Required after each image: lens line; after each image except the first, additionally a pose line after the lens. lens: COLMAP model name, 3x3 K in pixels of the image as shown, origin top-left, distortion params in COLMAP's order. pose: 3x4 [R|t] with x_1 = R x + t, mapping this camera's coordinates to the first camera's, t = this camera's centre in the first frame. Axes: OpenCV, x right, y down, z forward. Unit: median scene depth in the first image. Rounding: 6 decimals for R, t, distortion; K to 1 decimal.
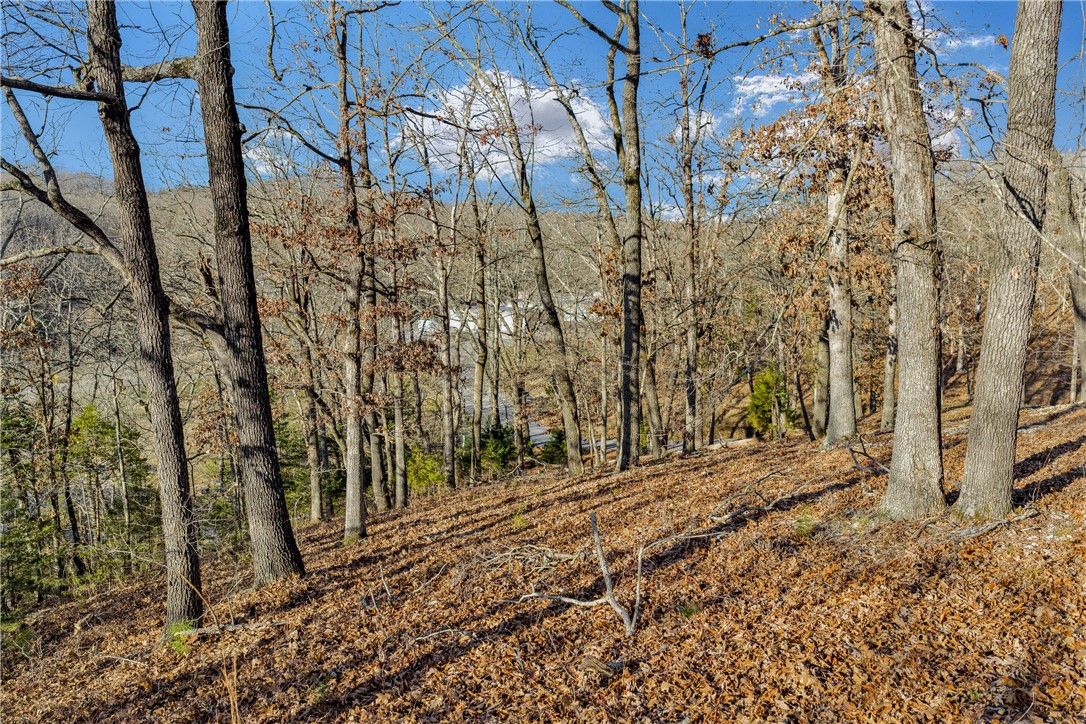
lens RADIAL K [[912.1, 0, 542.4], [0, 912.1, 362.2], [0, 0, 1]] dist [0.003772, 0.015952]
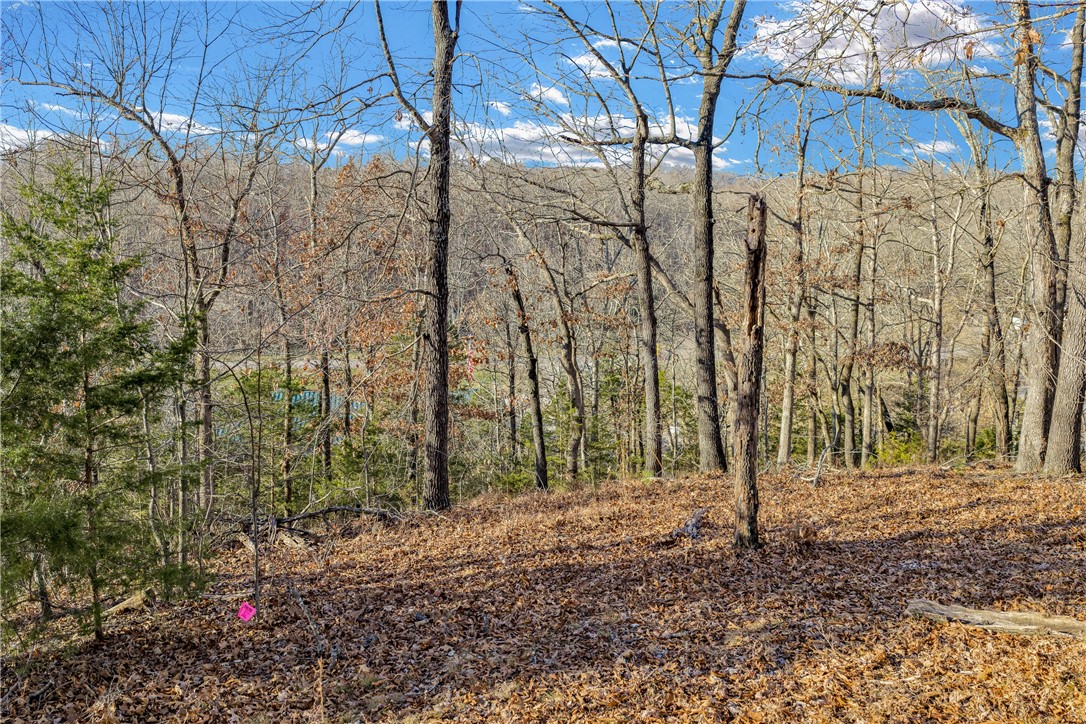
lens RADIAL K [[912.1, 0, 540.7], [0, 912.1, 362.4], [0, 0, 1]] dist [0.003772, 0.015952]
pose [[0.808648, 0.084748, -0.582157, 0.316540], [-0.075938, 0.996327, 0.039559, -0.015506], [0.583372, 0.012219, 0.812113, -0.446981]]
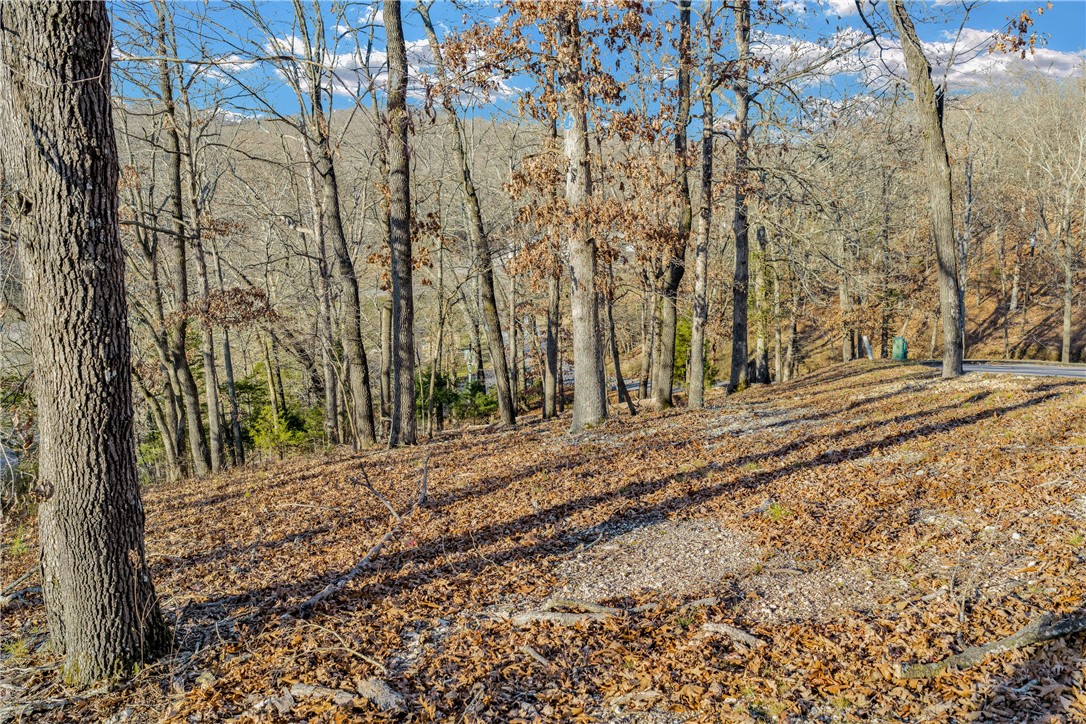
lens RADIAL K [[912.1, 0, 537.6], [0, 912.1, 366.4], [0, 0, 1]] dist [0.003772, 0.015952]
pose [[0.995373, 0.013815, -0.095092, 0.379207], [-0.005993, 0.996610, 0.082058, -0.036713], [0.095903, -0.081108, 0.992081, 0.210893]]
